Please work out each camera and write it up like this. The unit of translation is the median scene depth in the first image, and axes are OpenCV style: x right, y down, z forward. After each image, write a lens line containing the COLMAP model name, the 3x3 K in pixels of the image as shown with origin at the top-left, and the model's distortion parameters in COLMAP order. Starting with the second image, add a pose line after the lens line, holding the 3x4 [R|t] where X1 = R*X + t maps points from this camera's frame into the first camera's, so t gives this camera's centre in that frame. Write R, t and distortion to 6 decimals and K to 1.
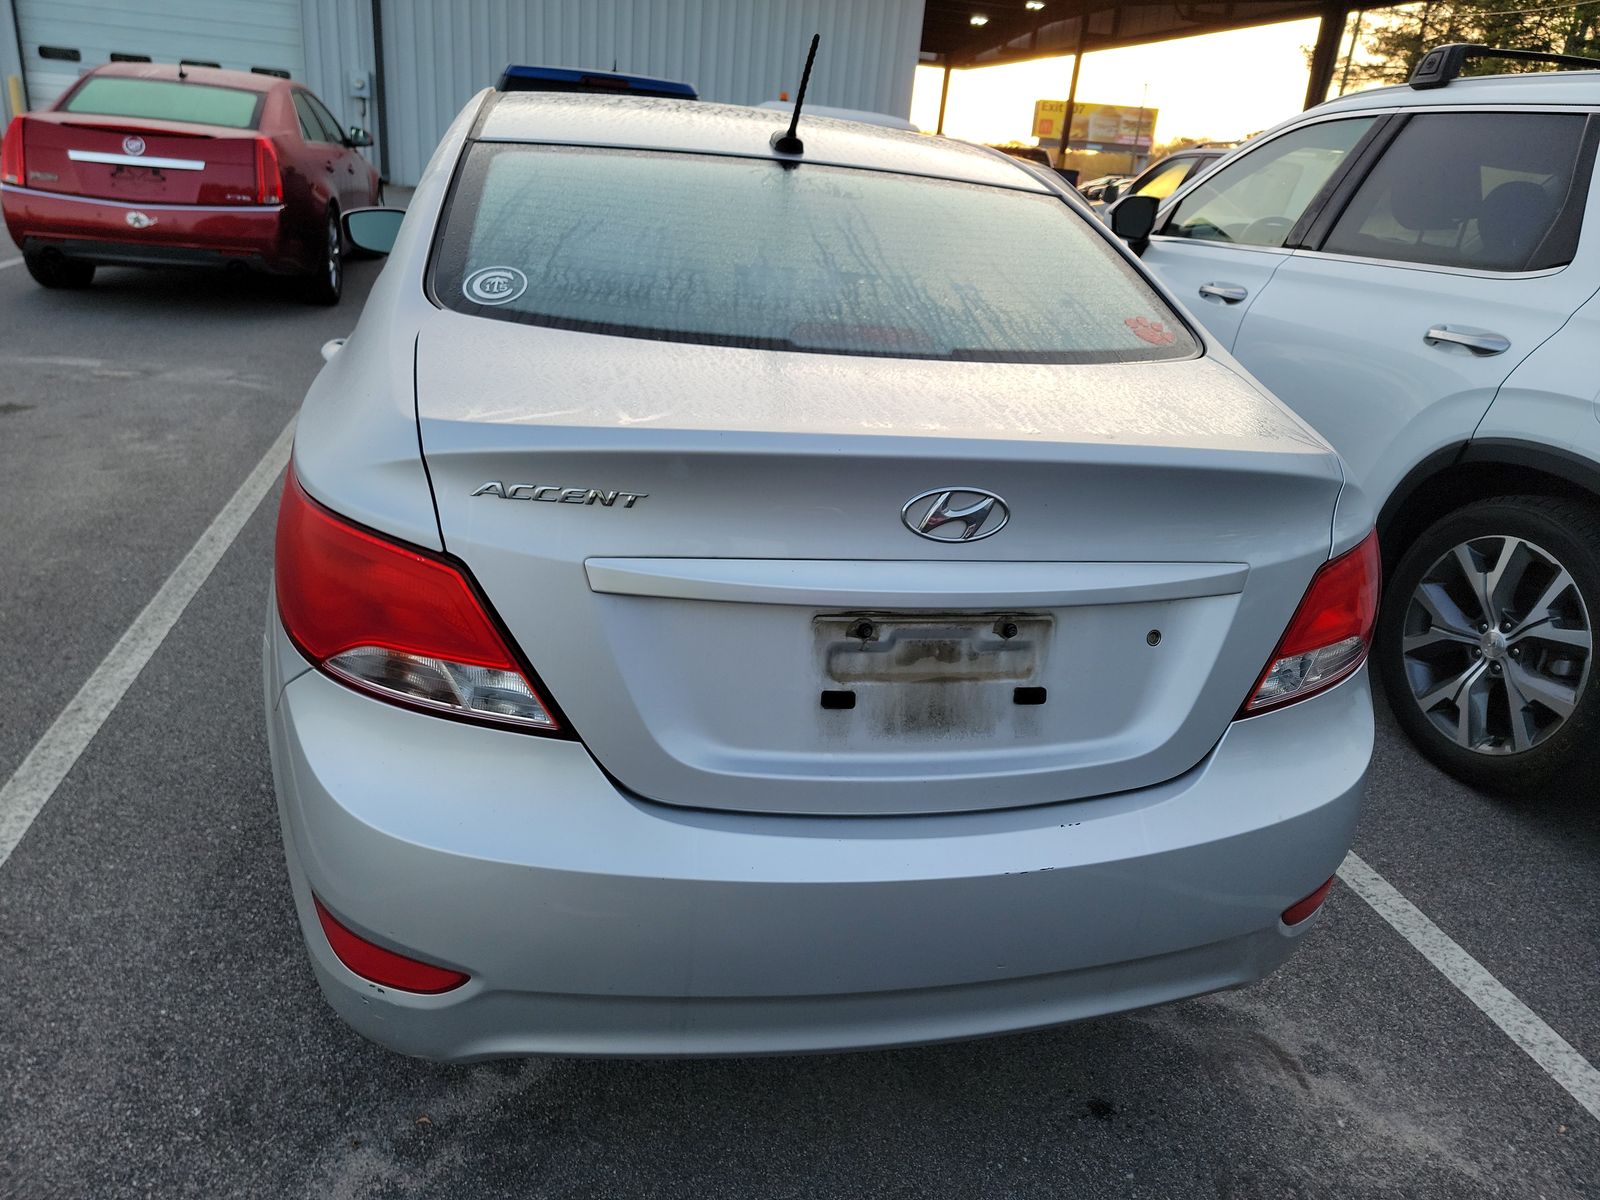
lens RADIAL K [[1123.6, 0, 798.0], [0, 1123.6, 574.7], [0, 0, 1]] dist [0.057881, -0.044123]
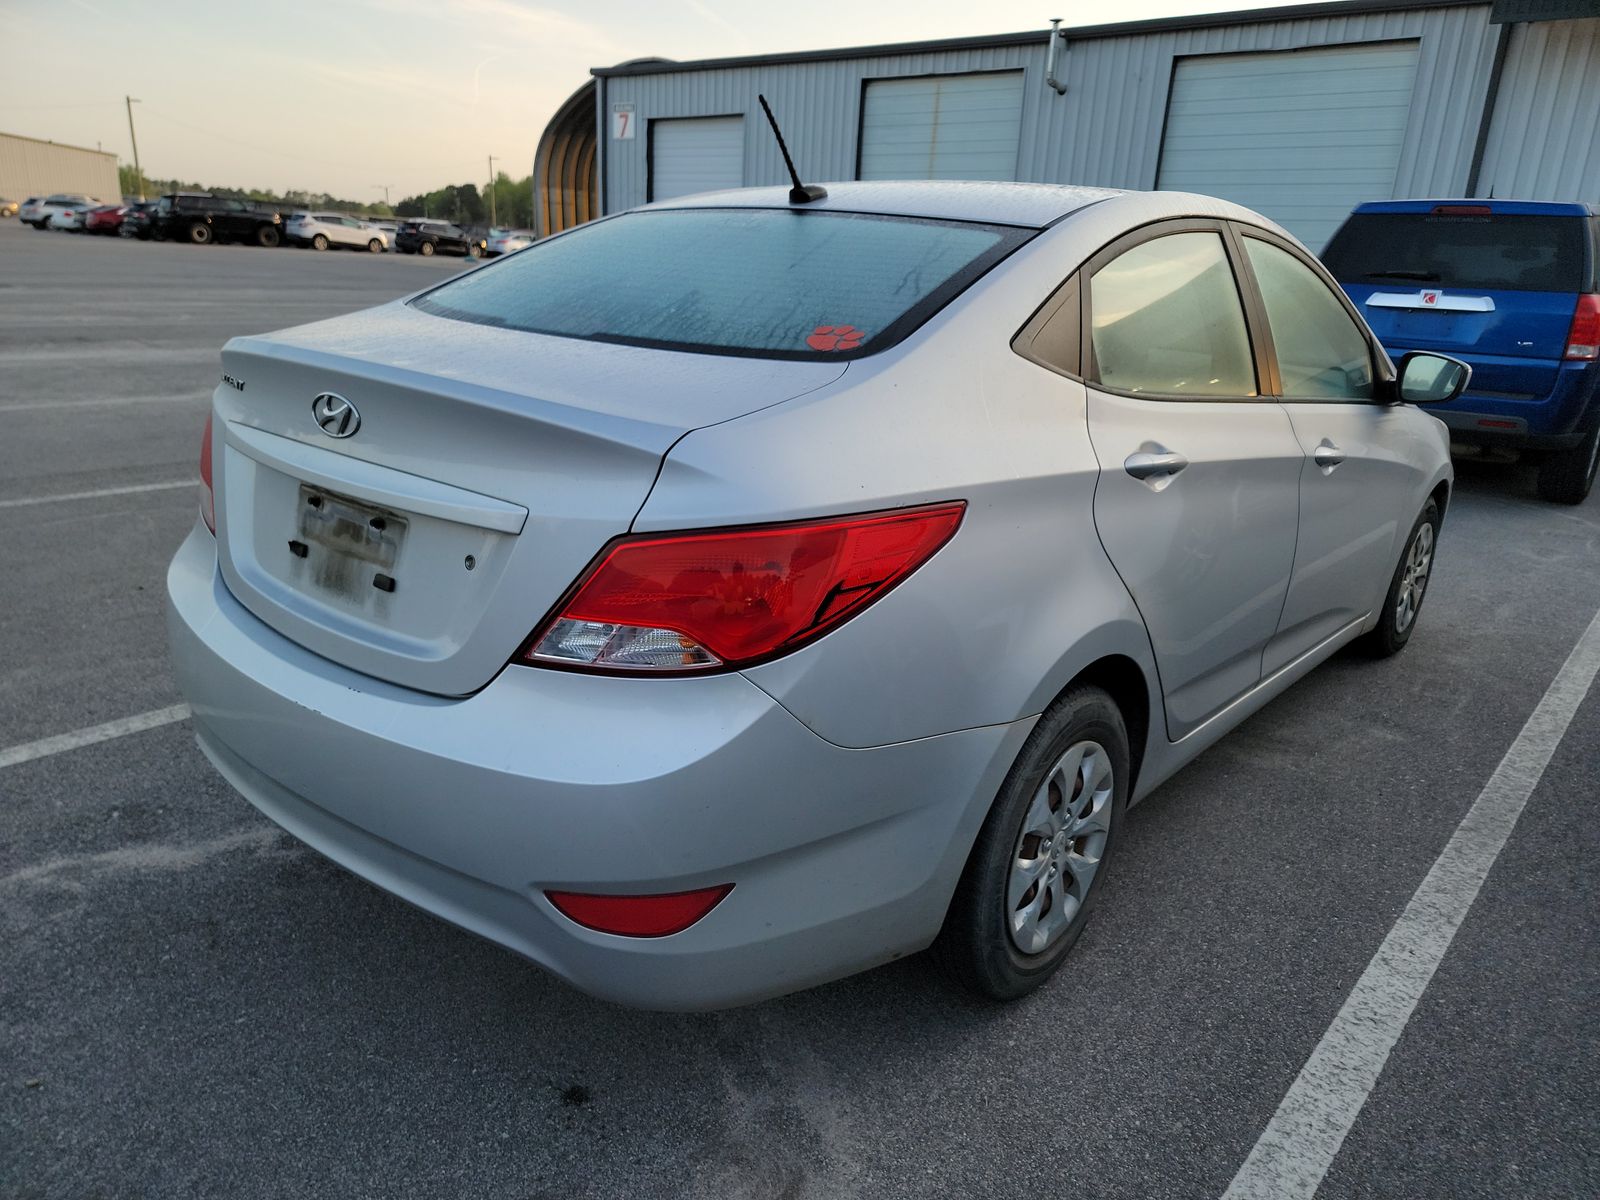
lens RADIAL K [[1123.6, 0, 806.6], [0, 1123.6, 603.0], [0, 0, 1]] dist [0.057881, -0.044123]
pose [[0.611170, 0.179450, -0.770888, 1.201153], [-0.273867, 0.961744, 0.006753, -0.002542], [0.742609, 0.206993, 0.636935, 0.488157]]
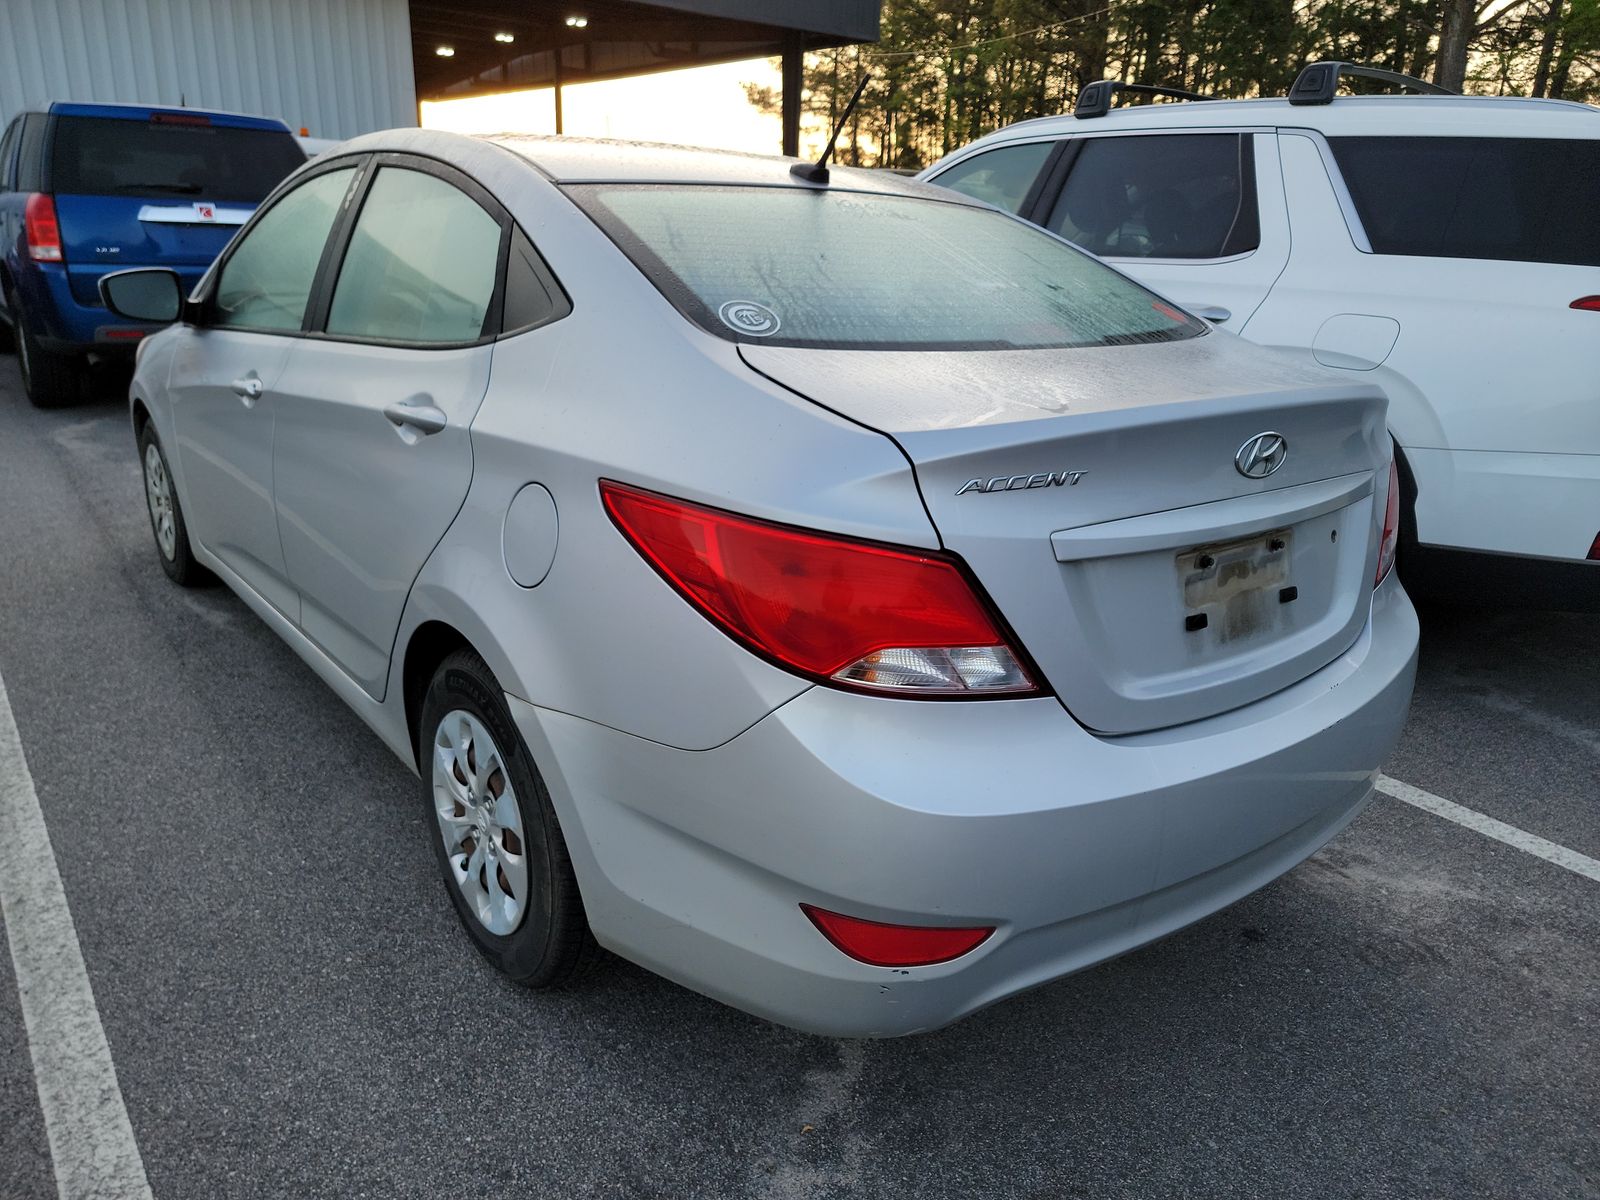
lens RADIAL K [[1123.6, 0, 811.5], [0, 1123.6, 592.5], [0, 0, 1]] dist [0.057881, -0.044123]
pose [[0.900438, -0.181297, 0.395402, -0.665004], [0.185567, 0.982239, 0.027783, -0.025161], [-0.393416, 0.048357, 0.918088, 0.035320]]
